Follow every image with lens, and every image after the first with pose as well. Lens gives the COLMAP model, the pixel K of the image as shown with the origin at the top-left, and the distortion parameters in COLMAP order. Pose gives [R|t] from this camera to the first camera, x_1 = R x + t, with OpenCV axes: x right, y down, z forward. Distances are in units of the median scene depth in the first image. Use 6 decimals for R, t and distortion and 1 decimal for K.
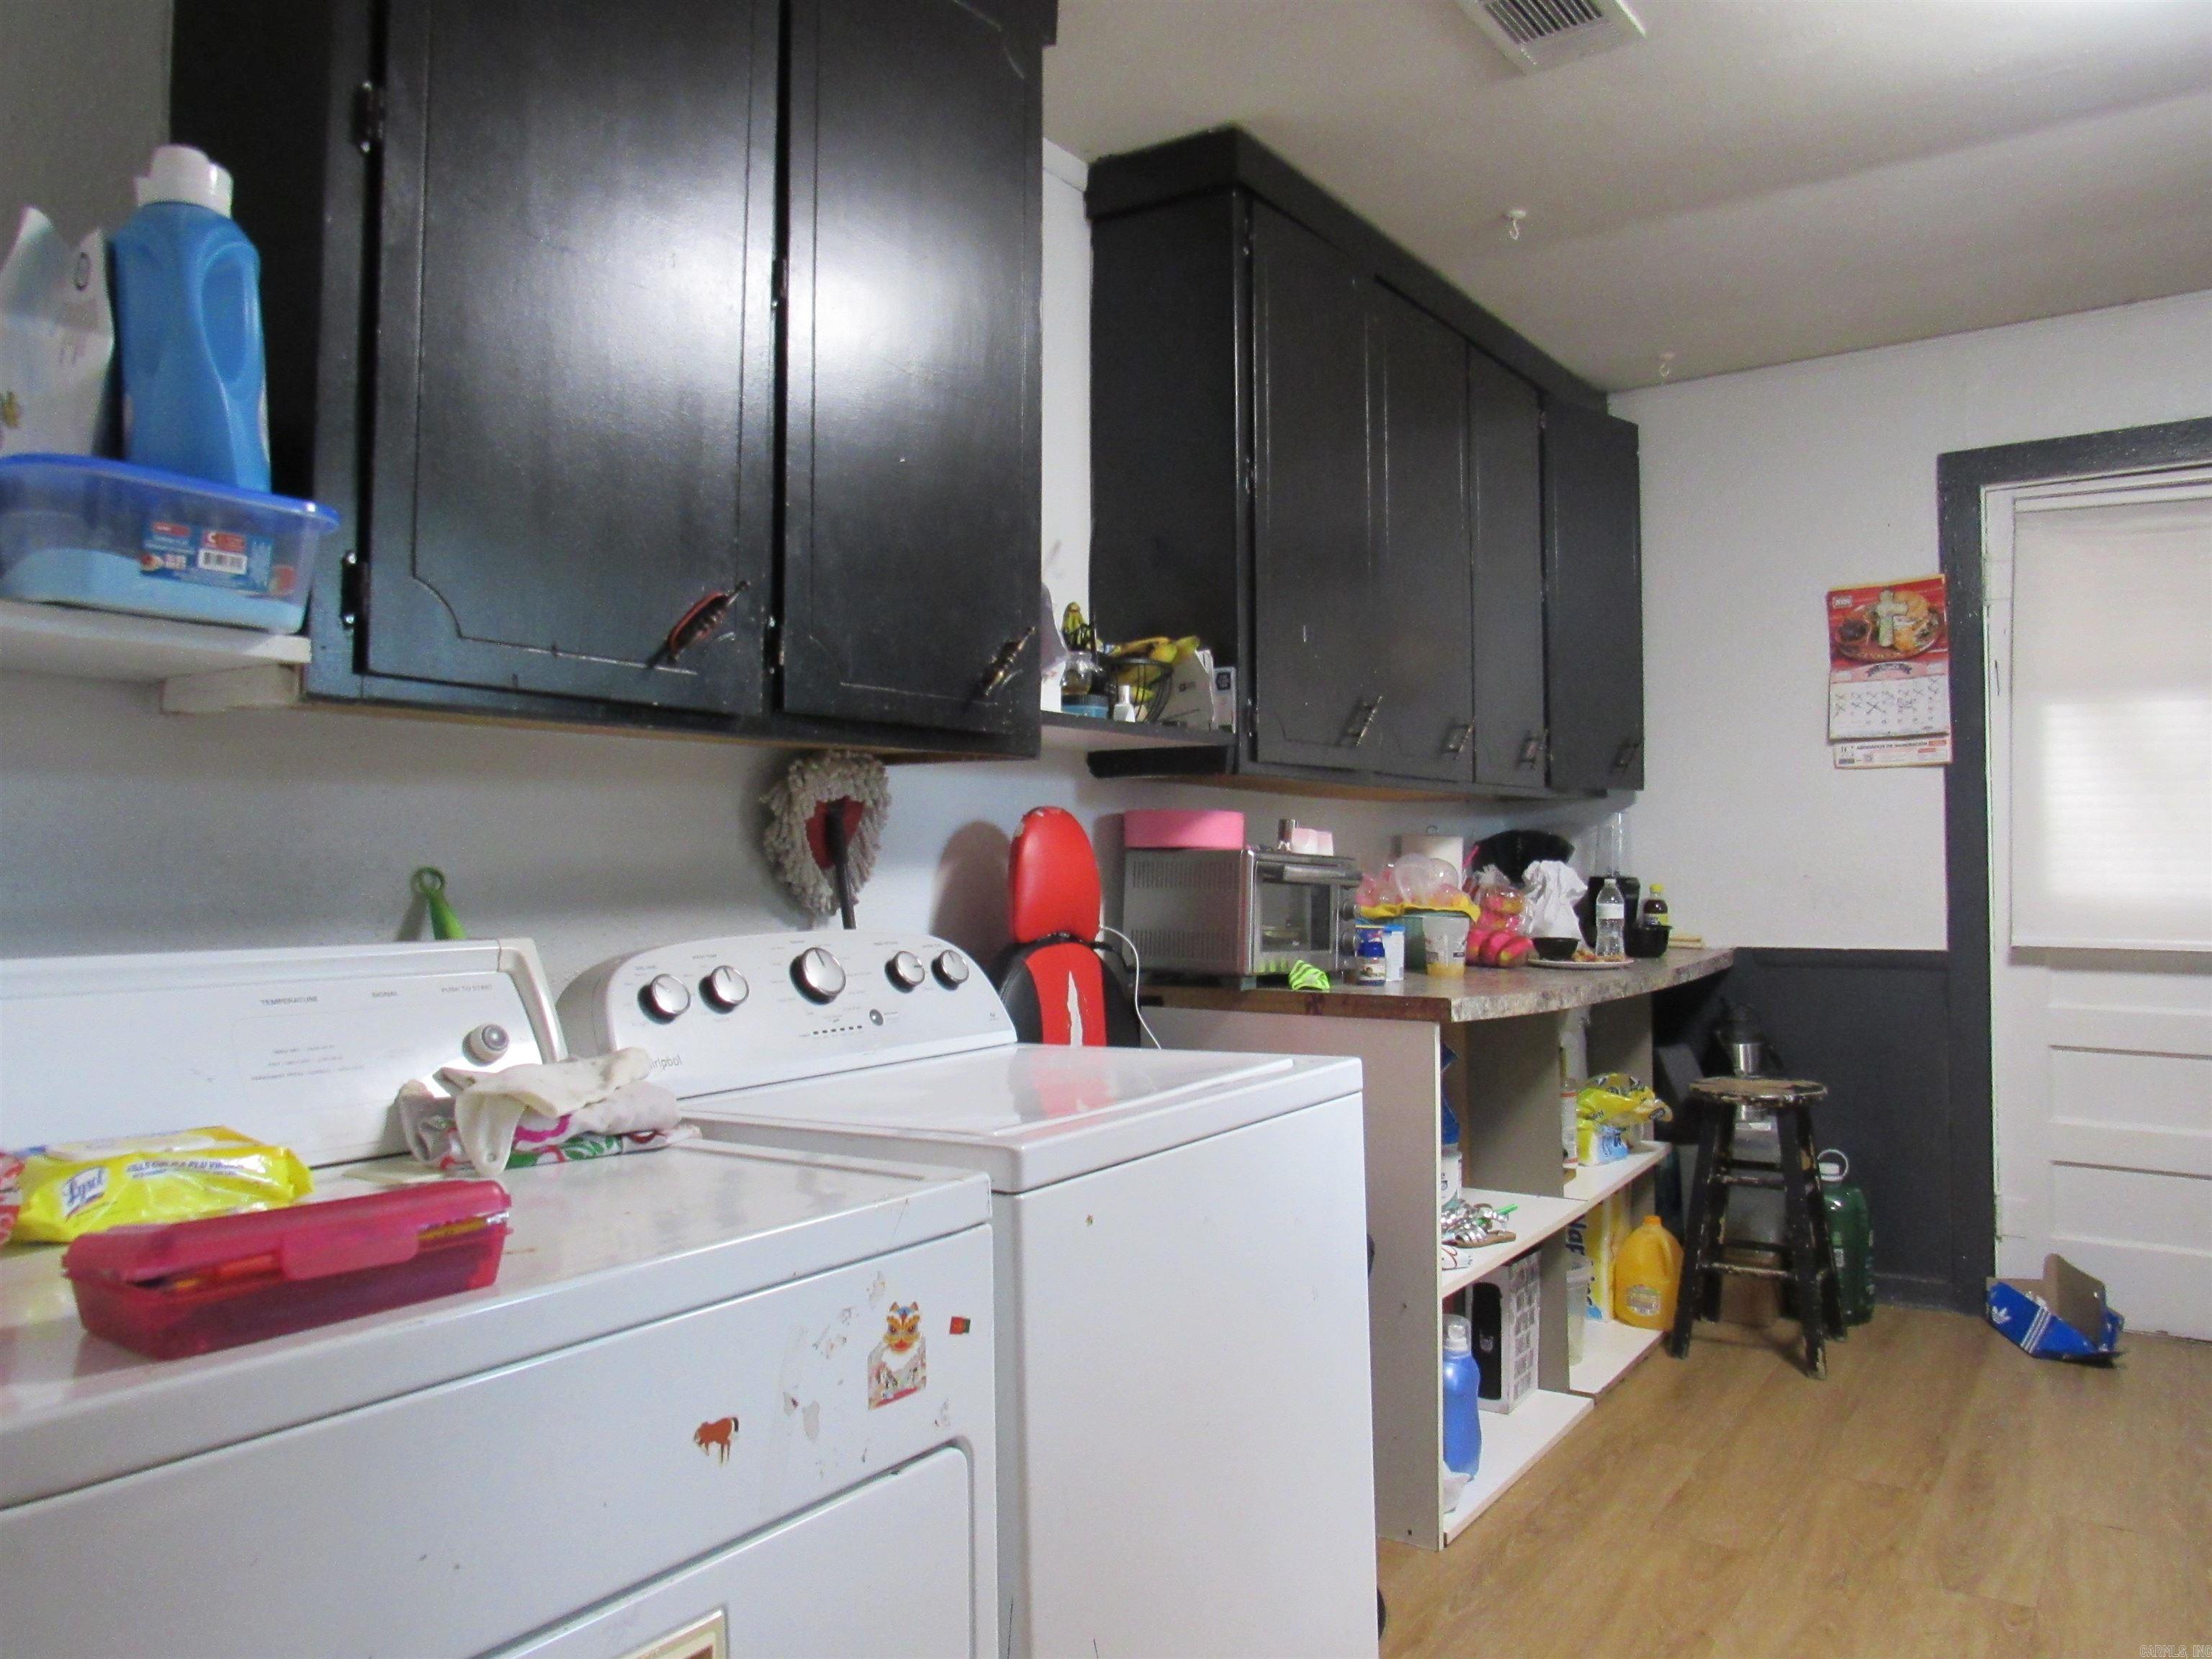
lens RADIAL K [[1584.6, 0, 1153.2], [0, 1584.6, 831.9], [0, 0, 1]] dist [-0.032325, 0.016367]
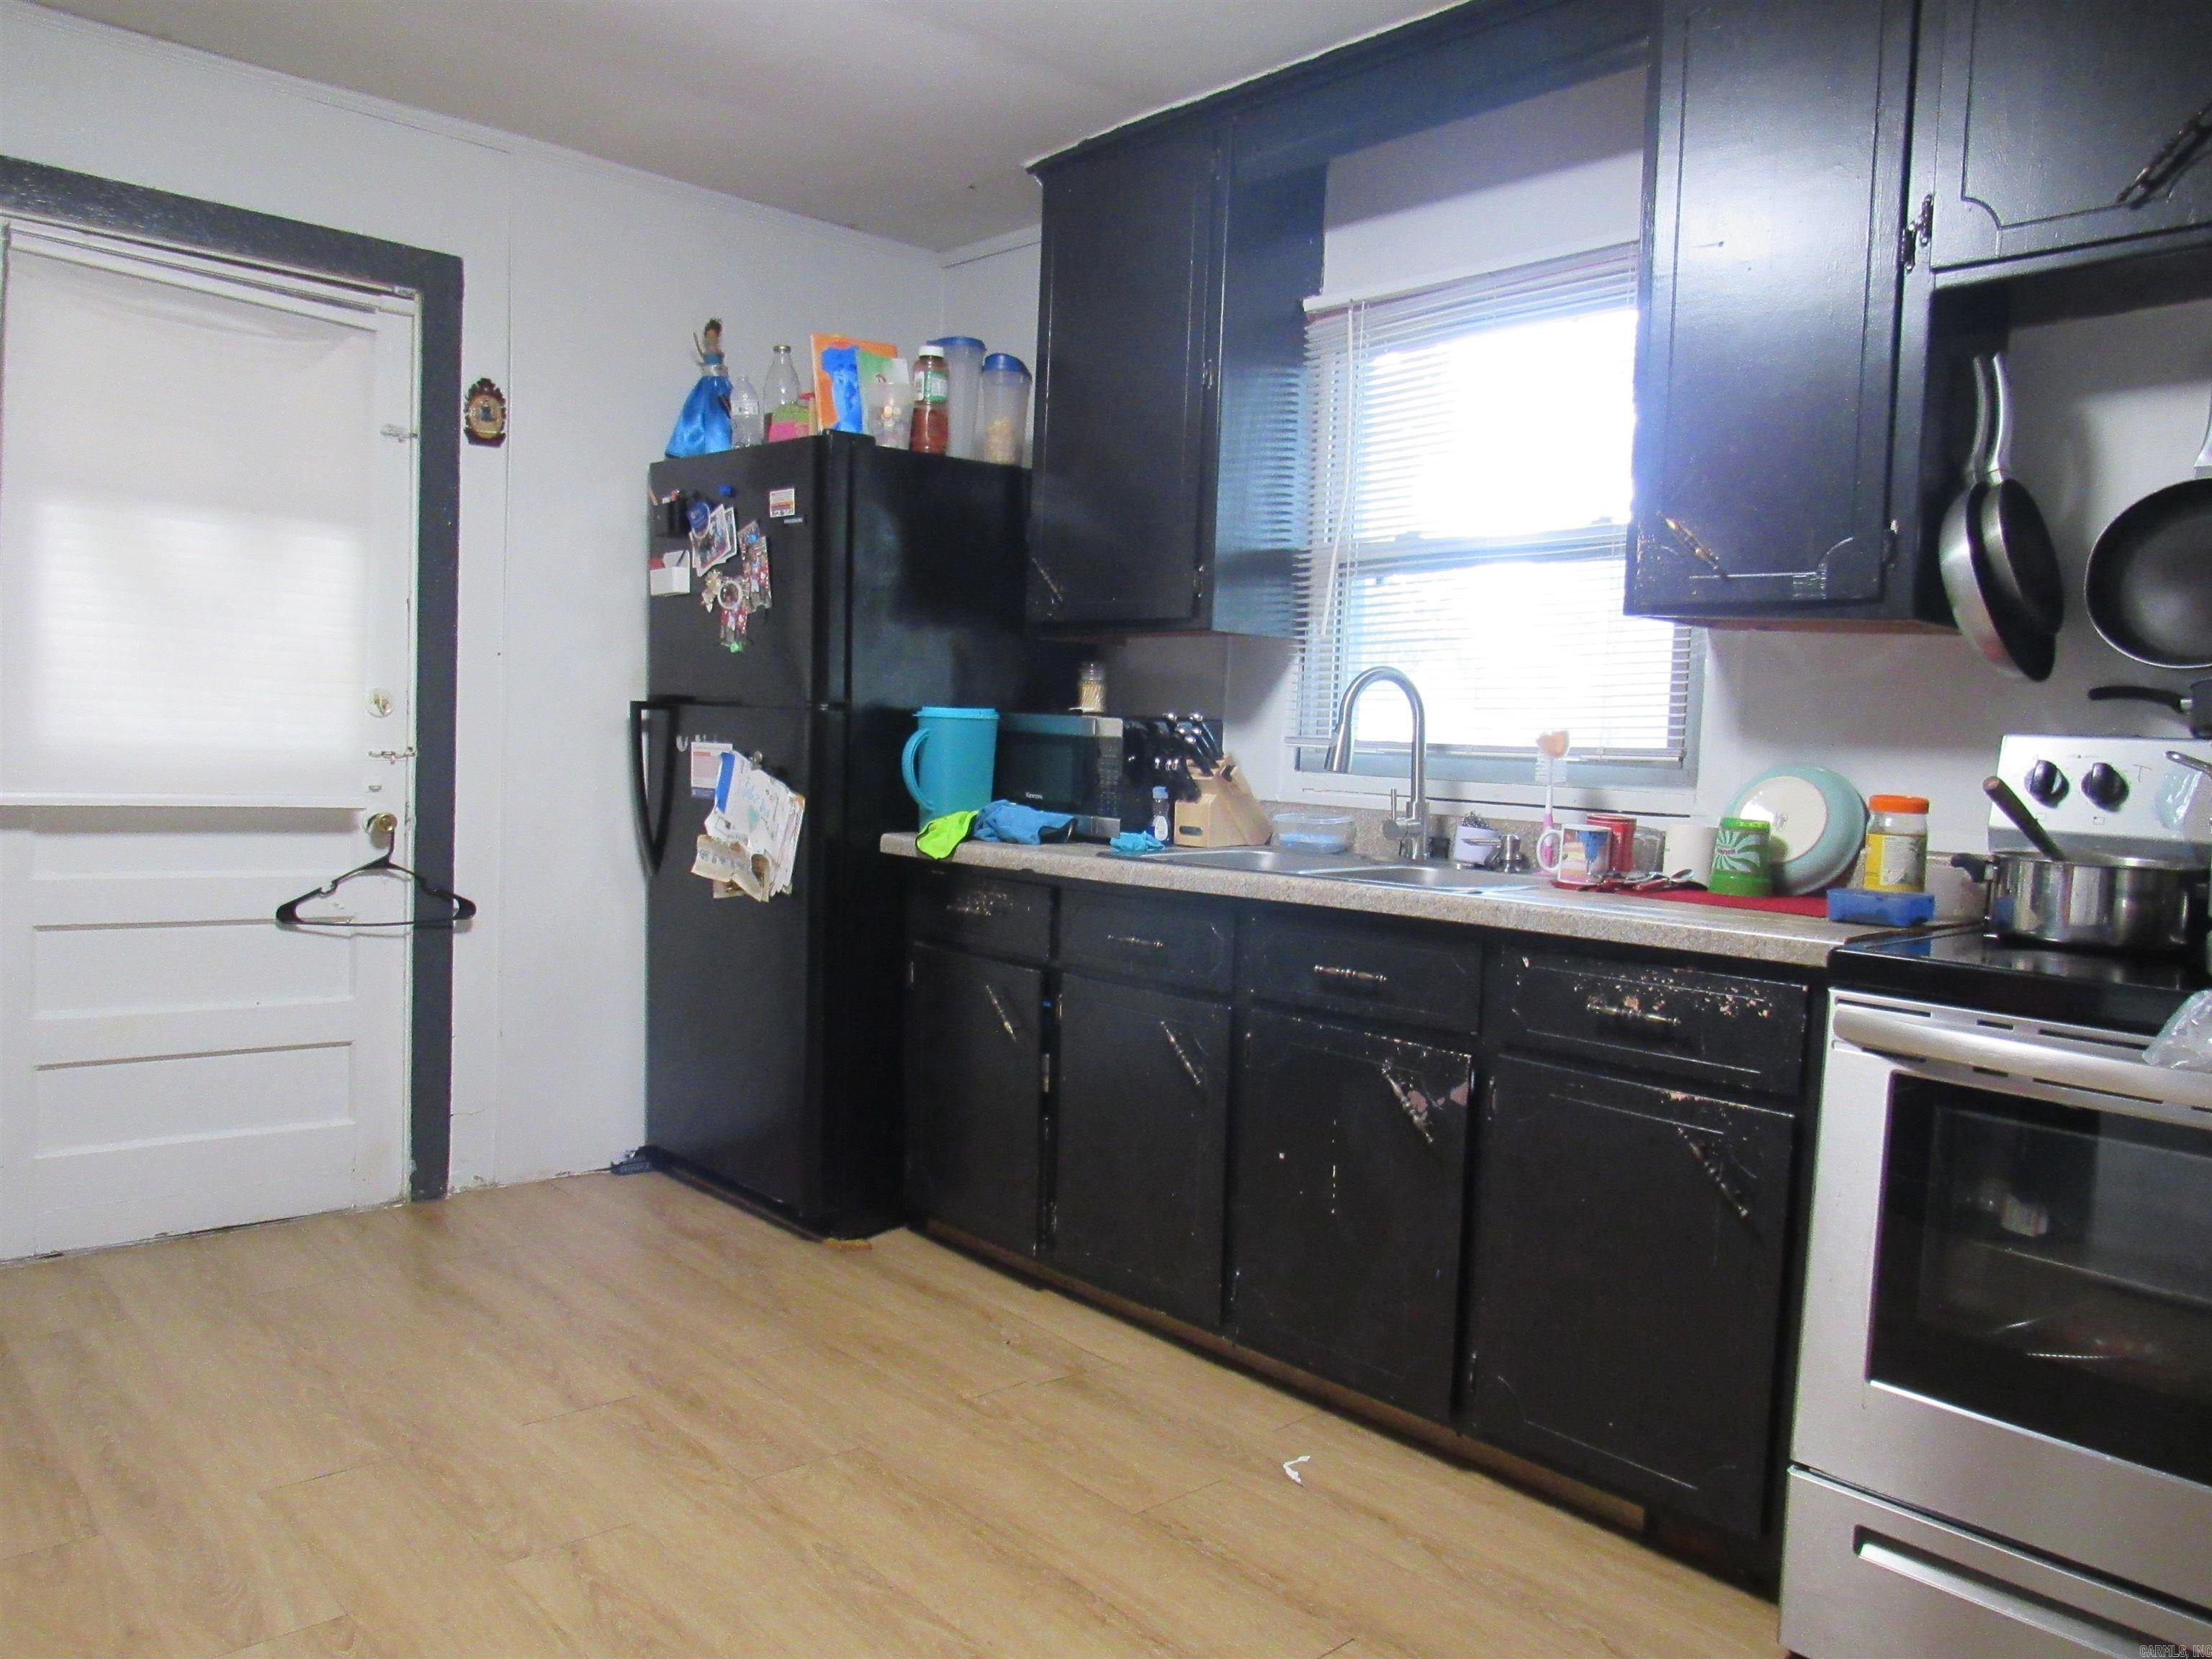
lens RADIAL K [[1584.6, 0, 1099.6], [0, 1584.6, 820.5], [0, 0, 1]] dist [-0.032325, 0.016367]
pose [[0.245053, -0.037298, 0.968792, -0.085428], [-0.058444, 0.996874, 0.053162, 0.006721], [-0.967746, -0.069648, 0.242108, 0.299370]]
